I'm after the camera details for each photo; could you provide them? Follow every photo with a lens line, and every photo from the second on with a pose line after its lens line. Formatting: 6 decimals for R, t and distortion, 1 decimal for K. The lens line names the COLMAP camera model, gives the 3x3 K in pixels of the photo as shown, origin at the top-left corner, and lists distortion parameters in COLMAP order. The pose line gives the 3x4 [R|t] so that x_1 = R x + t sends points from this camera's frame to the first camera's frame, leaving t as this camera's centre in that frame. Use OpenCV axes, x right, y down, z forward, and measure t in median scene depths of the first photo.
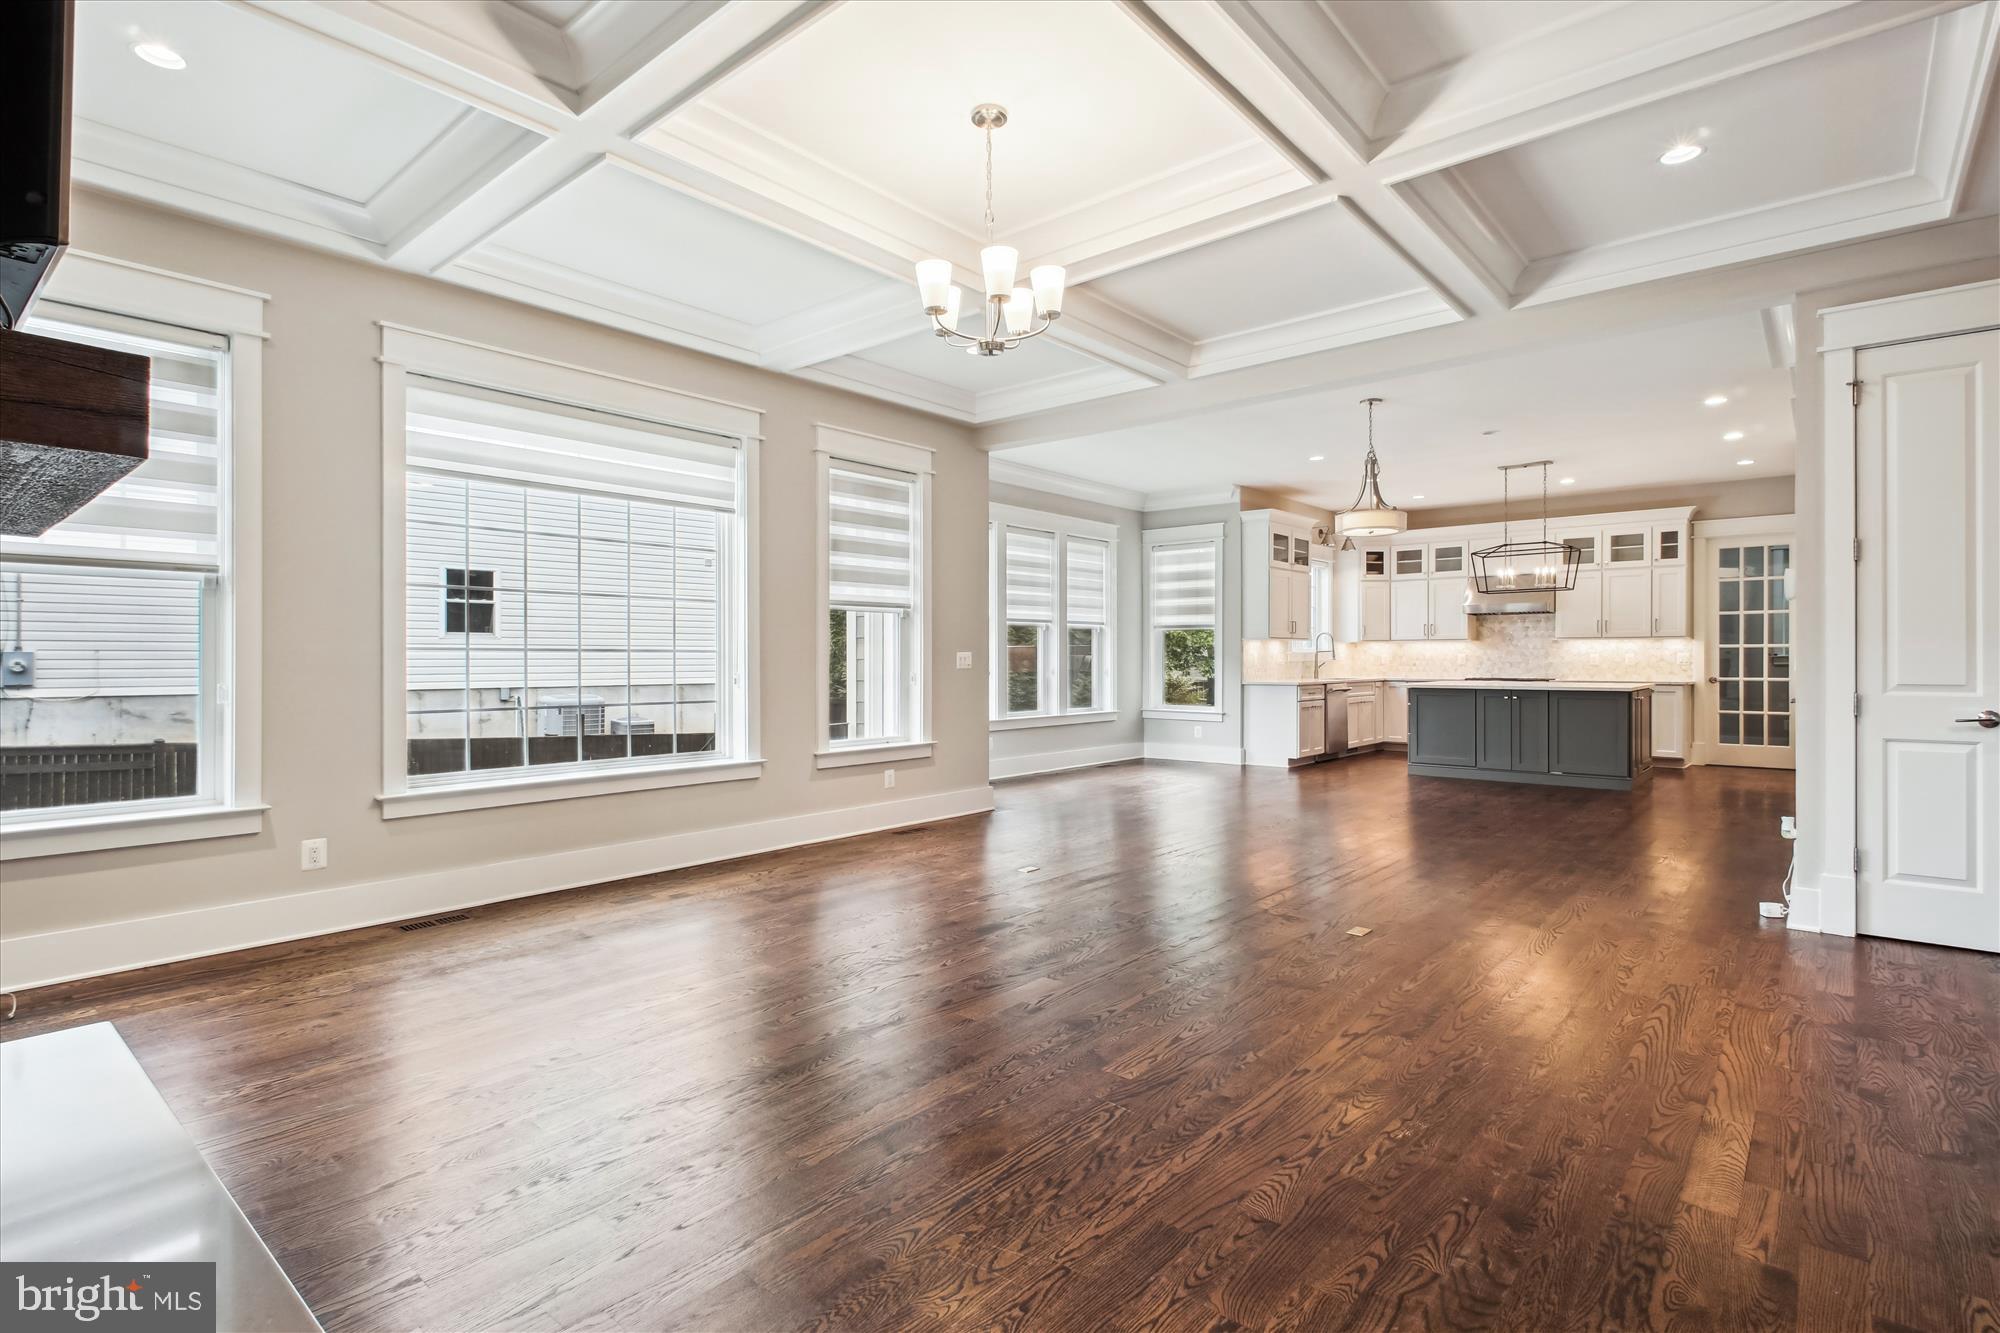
lens RADIAL K [[963.8, 0, 986.1], [0, 963.8, 664.5], [0, 0, 1]] dist [0.010367, -0.004769]
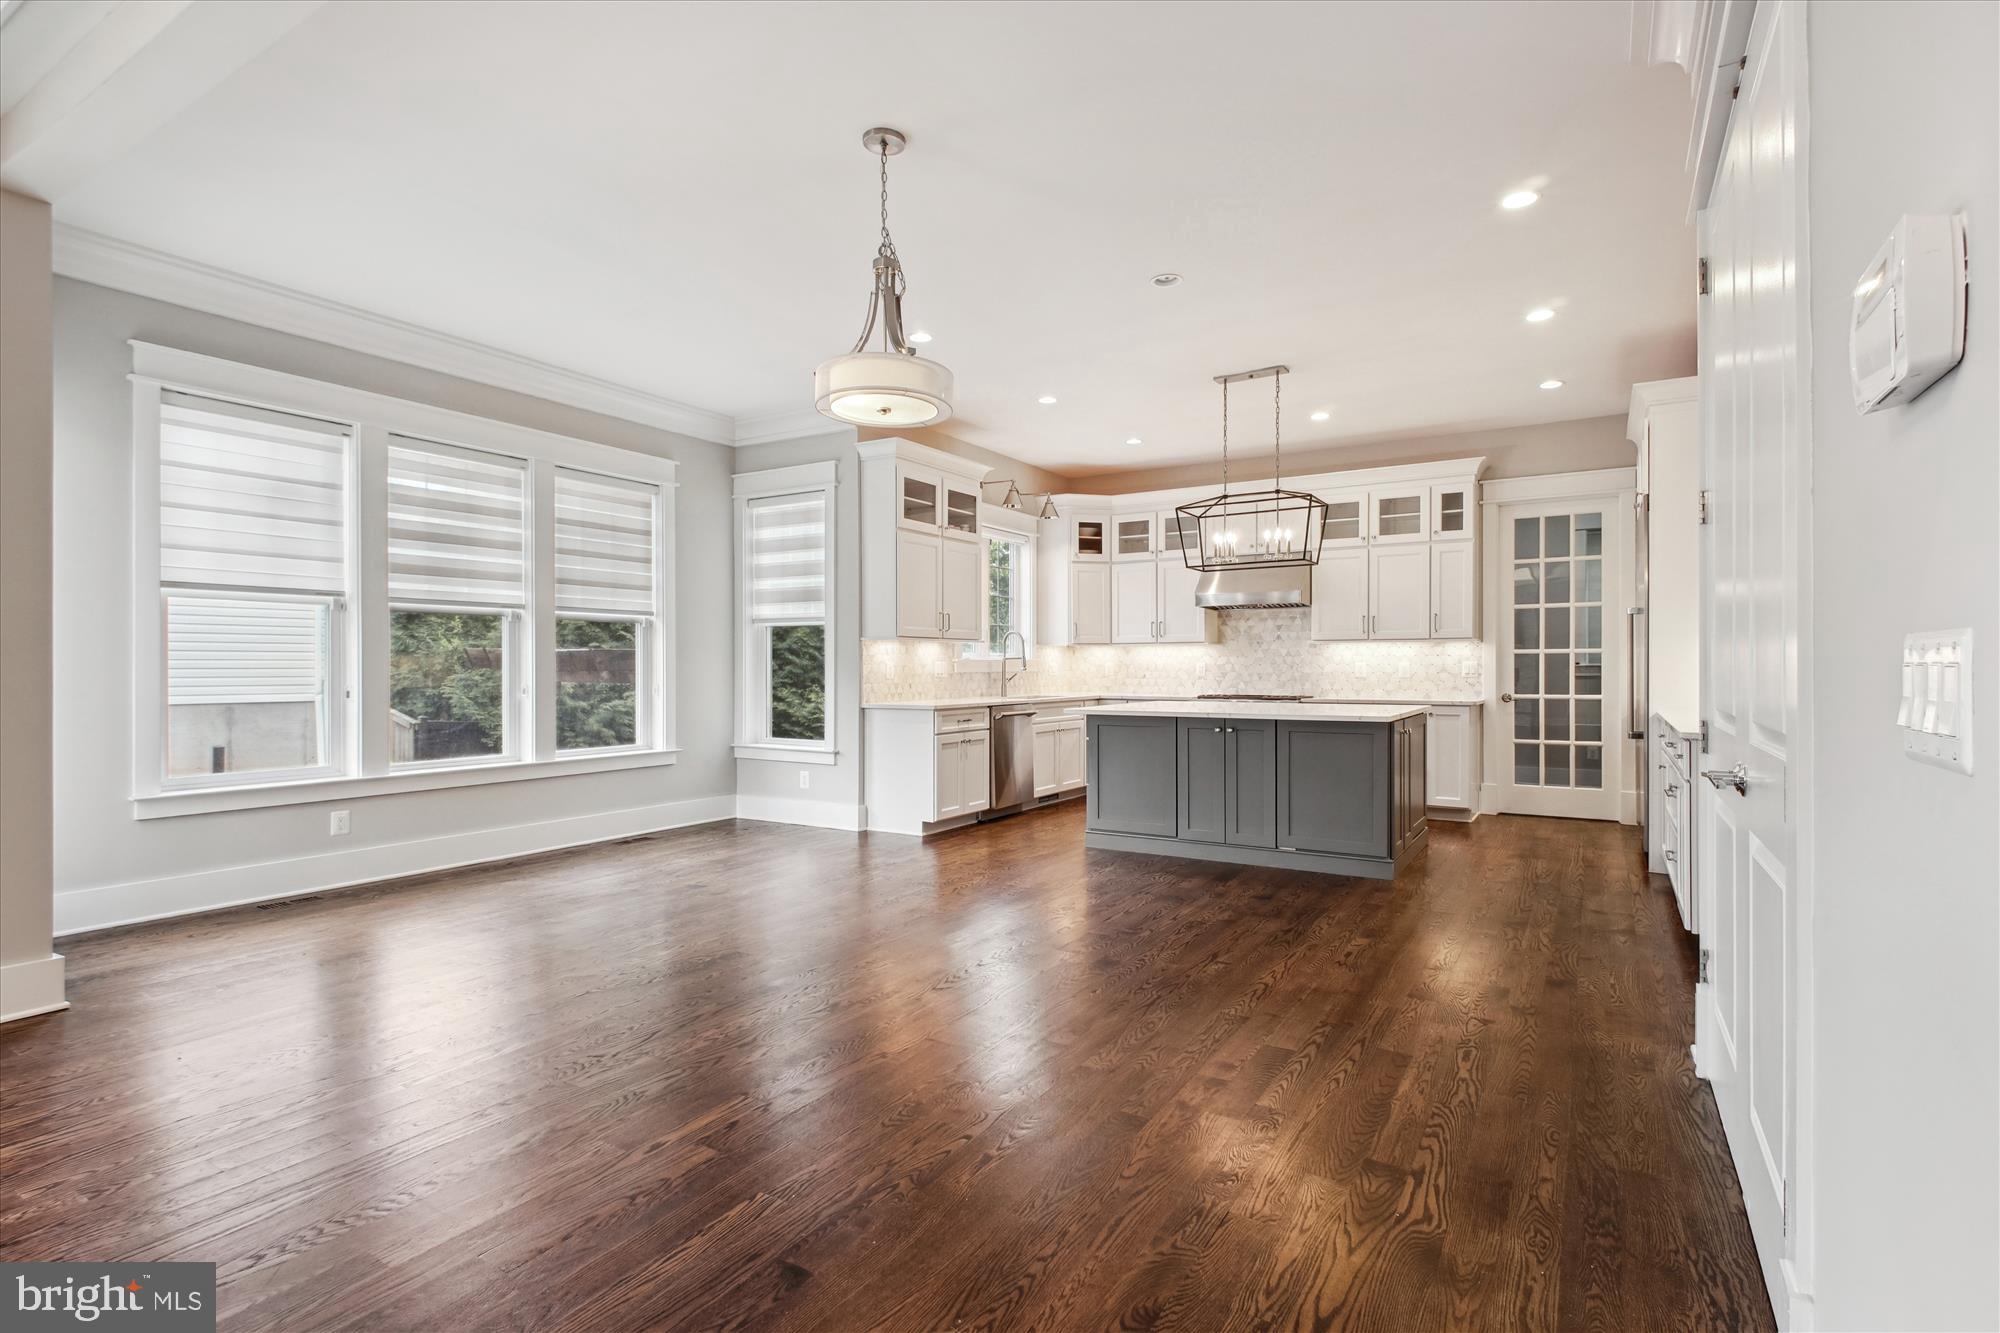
lens RADIAL K [[963.8, 0, 997.3], [0, 963.8, 673.0], [0, 0, 1]] dist [0.010367, -0.004769]
pose [[0.986631, -0.000271, 0.162970, 0.249883], [0.000555, 0.999998, -0.001702, -0.001958], [-0.162969, 0.001769, 0.986630, 0.339037]]
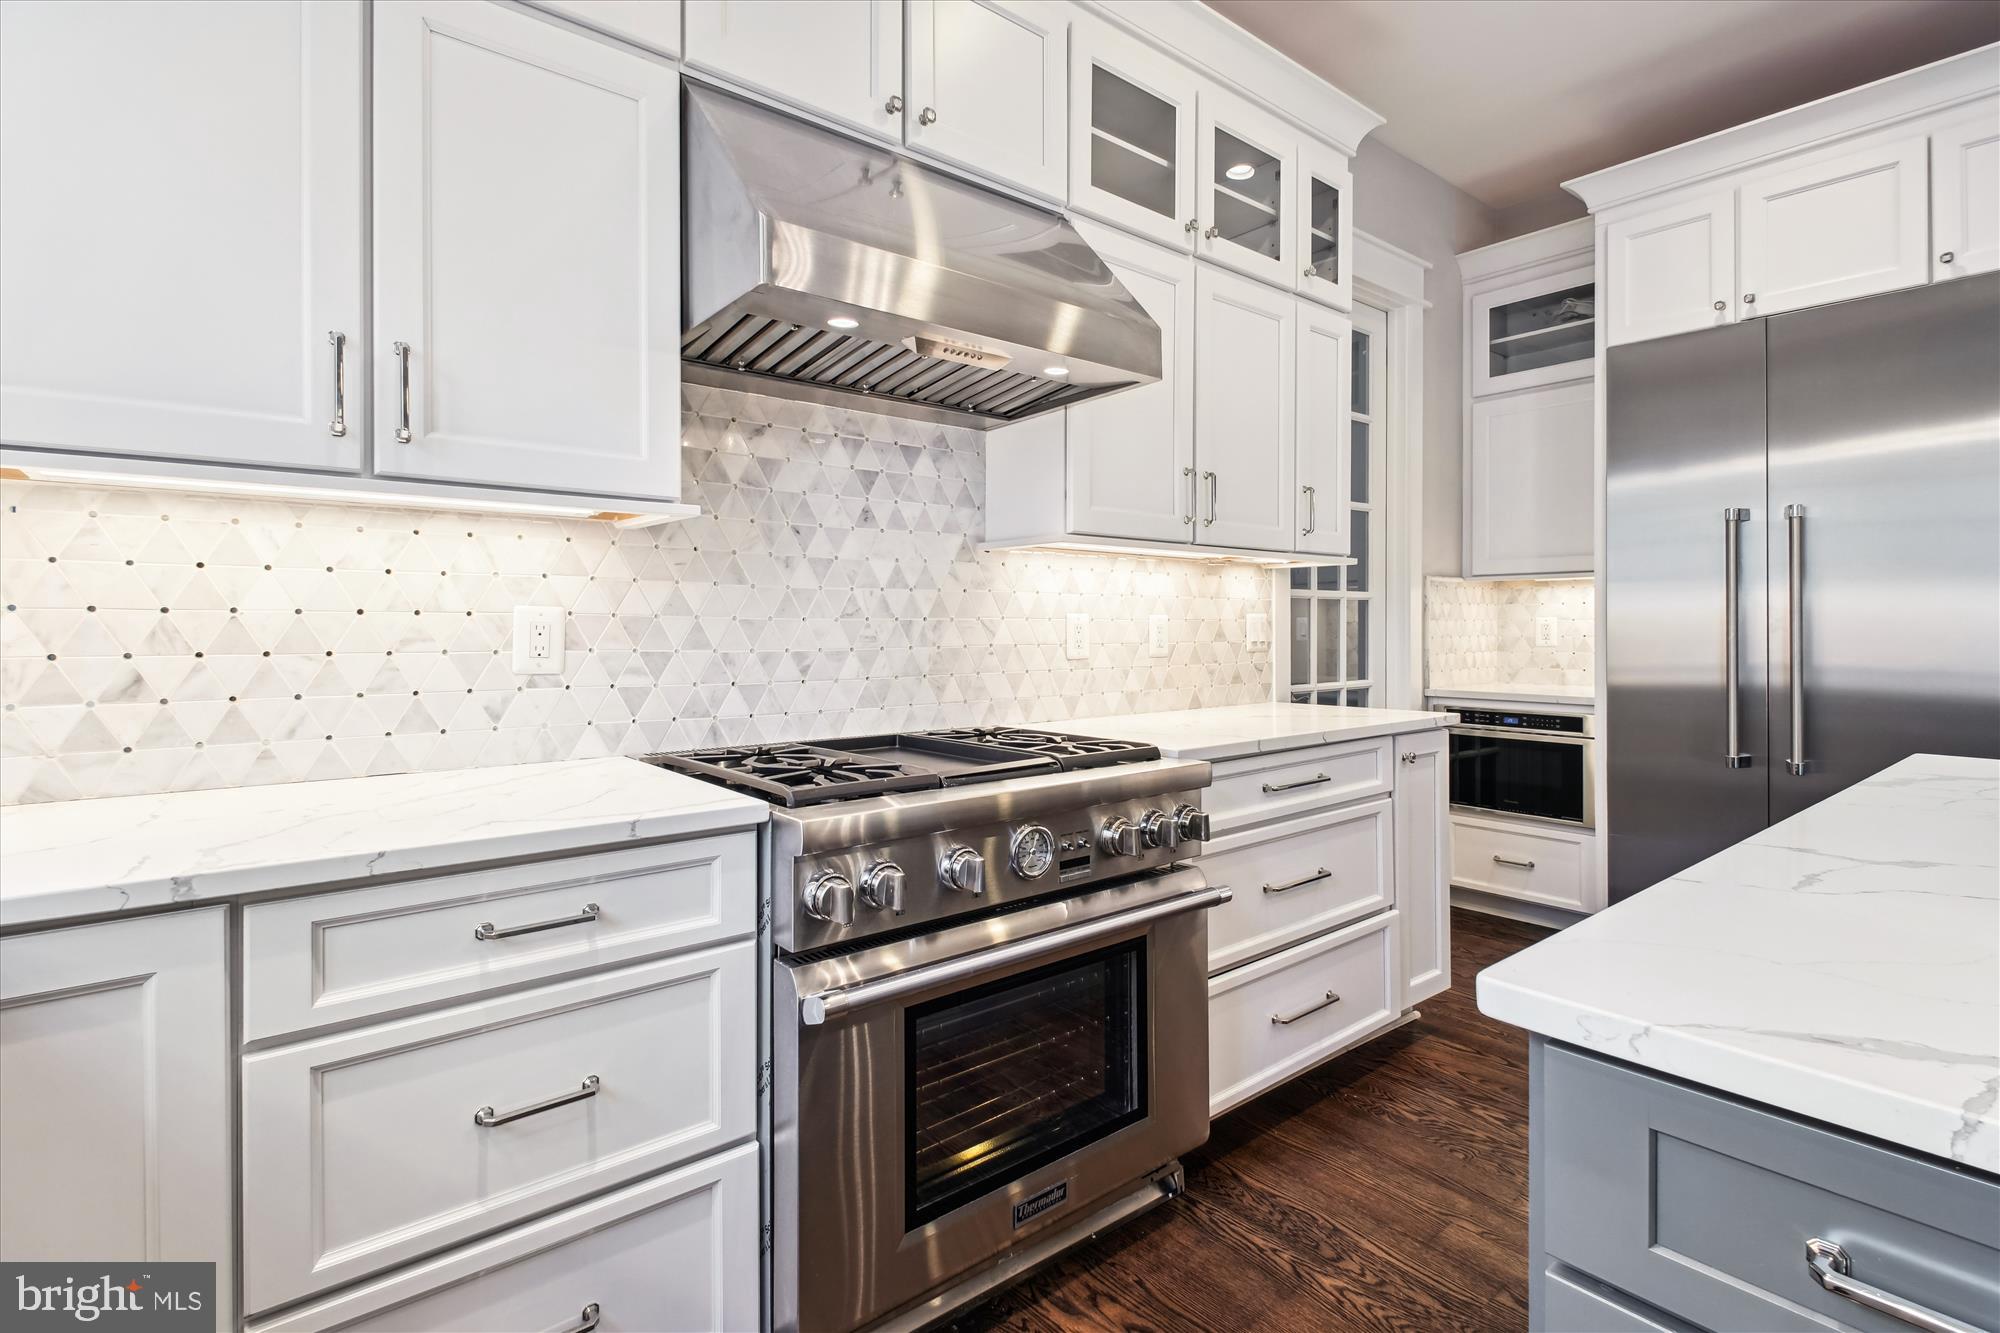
lens RADIAL K [[963.8, 0, 996.4], [0, 963.8, 625.3], [0, 0, 1]] dist [0.010367, -0.004769]
pose [[0.162857, 0.000341, 0.986650, 0.406182], [0.005635, 0.999983, -0.001276, -0.008182], [-0.986634, 0.005767, 0.162852, 1.034090]]
